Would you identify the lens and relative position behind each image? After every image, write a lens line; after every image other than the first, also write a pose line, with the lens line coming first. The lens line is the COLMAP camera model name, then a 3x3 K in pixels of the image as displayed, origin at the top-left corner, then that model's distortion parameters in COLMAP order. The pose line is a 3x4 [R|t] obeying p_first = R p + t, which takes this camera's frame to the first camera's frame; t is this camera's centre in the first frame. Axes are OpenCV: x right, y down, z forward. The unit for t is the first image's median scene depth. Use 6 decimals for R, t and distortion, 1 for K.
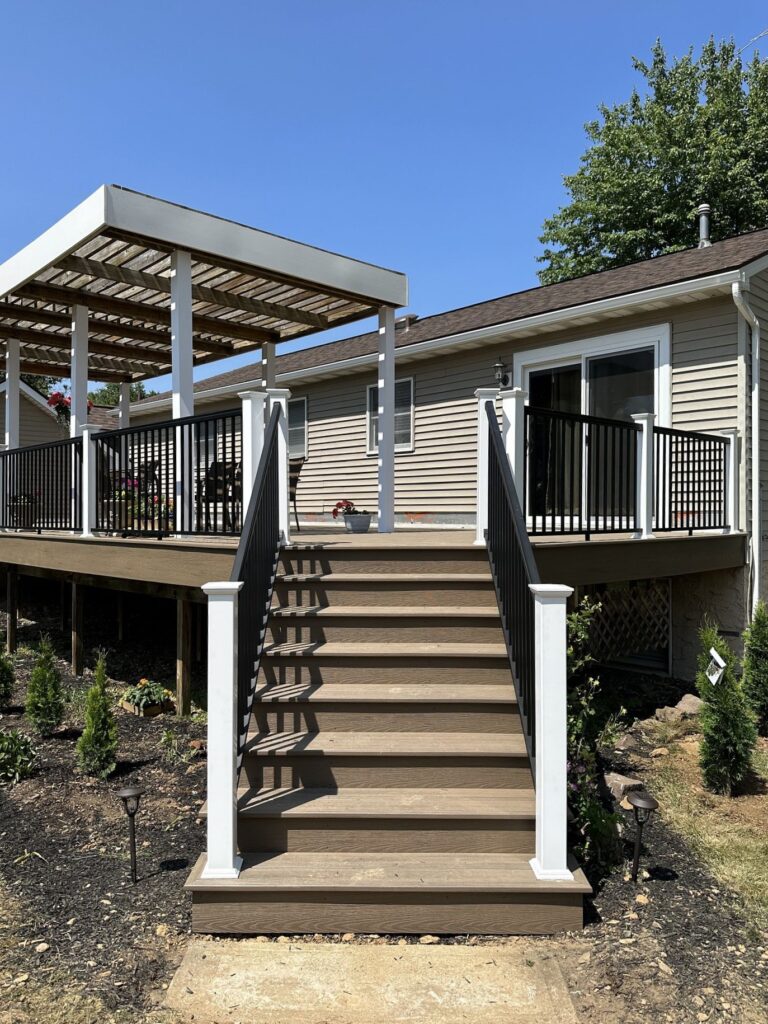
lens RADIAL K [[741.8, 0, 379.5], [0, 741.8, 513.0], [0, 0, 1]] dist [0.092546, -0.125118]
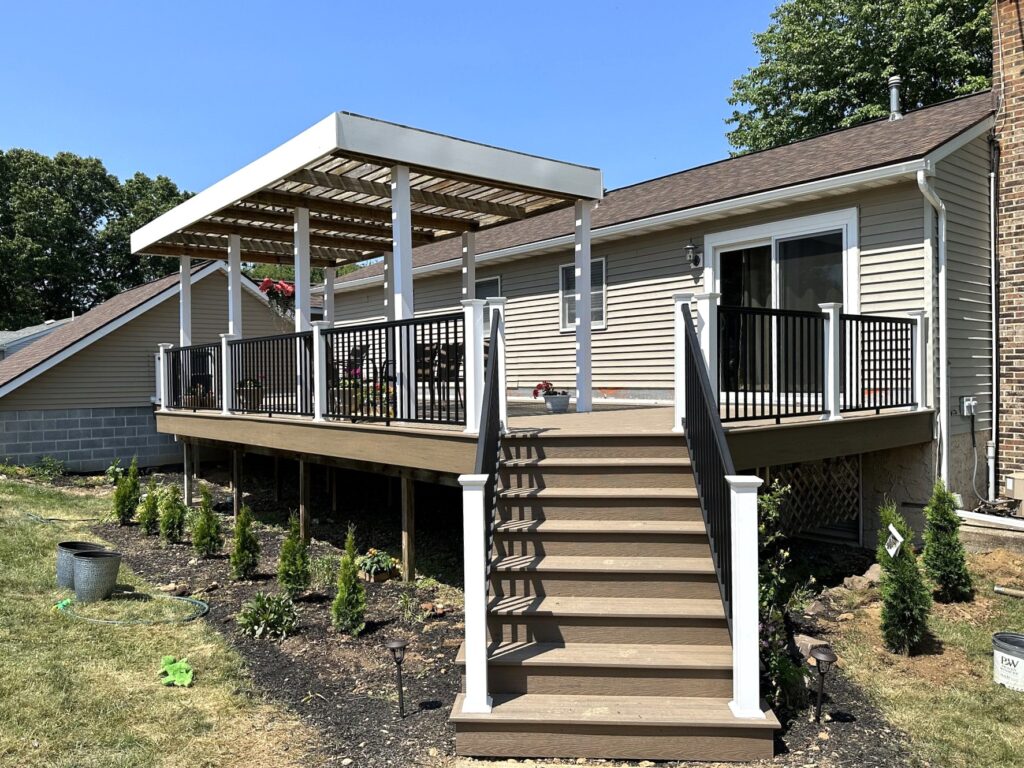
lens RADIAL K [[762.4, 0, 512.6], [0, 762.4, 387.1], [0, 0, 1]] dist [0.110748, -0.157899]
pose [[0.997837, -0.014321, -0.064158, -0.031403], [0.015368, 0.999756, 0.015850, -0.037669], [0.063915, -0.016801, 0.997814, -0.135556]]
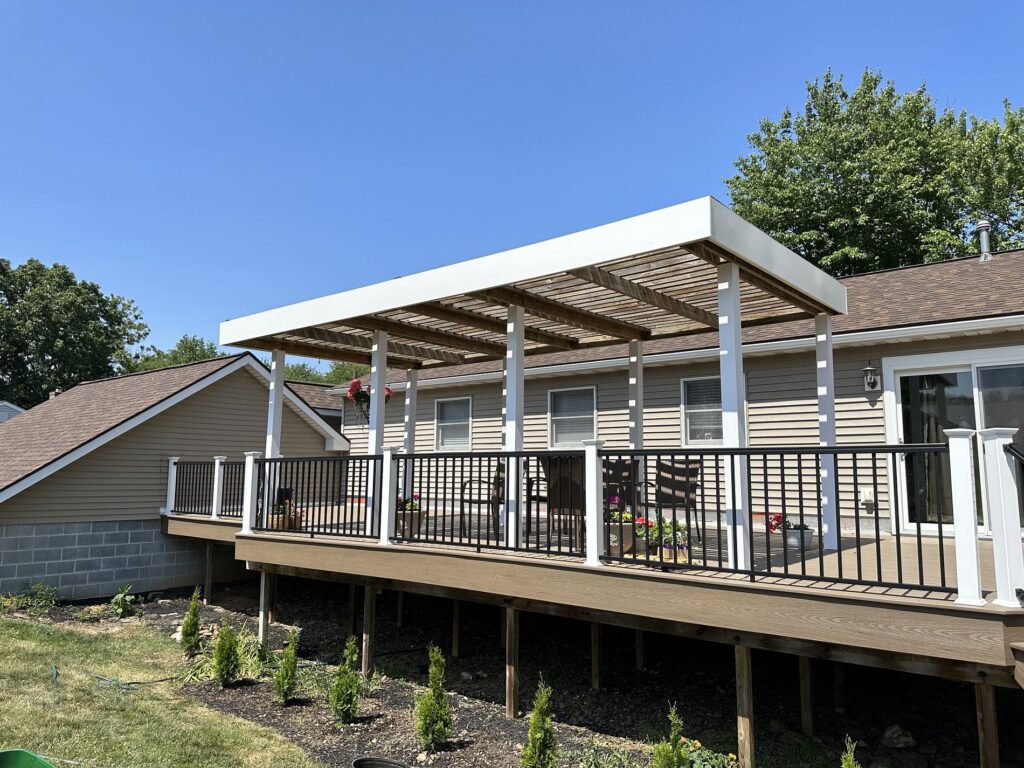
lens RADIAL K [[714.1, 0, 512.0], [0, 714.1, 384.0], [0, 0, 1]] dist [0.080162, -0.099536]
pose [[0.992903, 0.020041, 0.117227, -0.671027], [-0.005566, 0.992449, -0.122529, -0.088399], [-0.118798, 0.121007, 0.985517, 0.160946]]
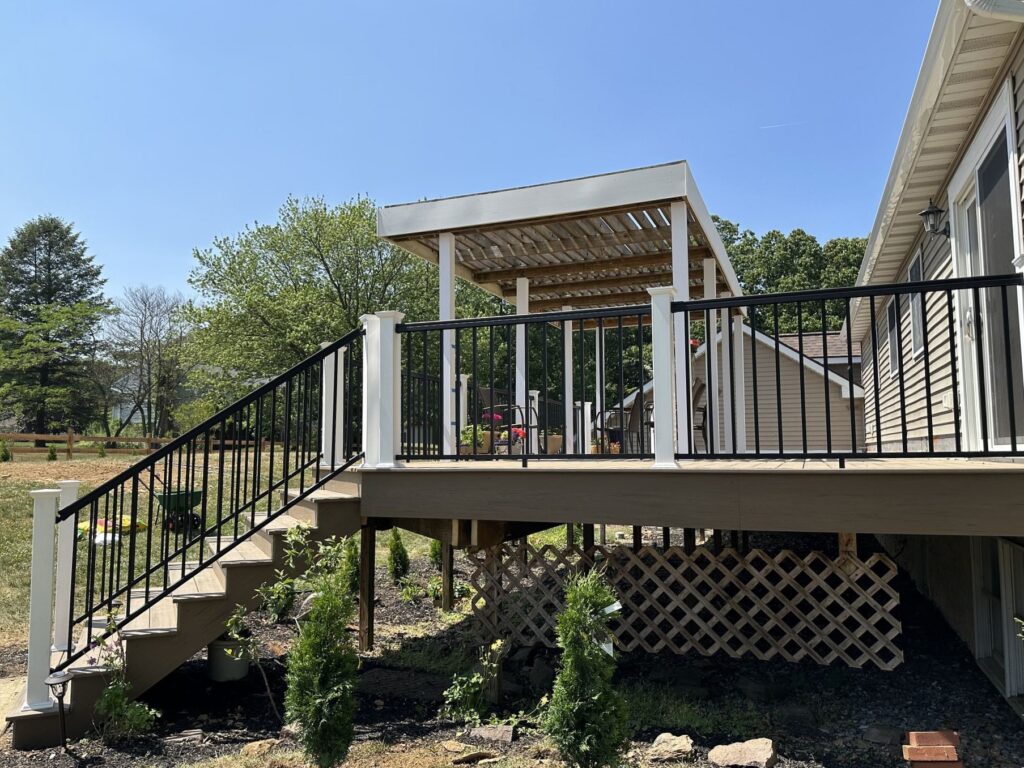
lens RADIAL K [[741.8, 0, 512.0], [0, 741.8, 384.0], [0, 0, 1]] dist [0.092546, -0.125118]
pose [[0.430474, -0.082010, -0.898870, 0.933795], [0.005366, 0.996079, -0.088309, 0.017220], [0.902587, 0.033191, 0.429226, 0.599989]]
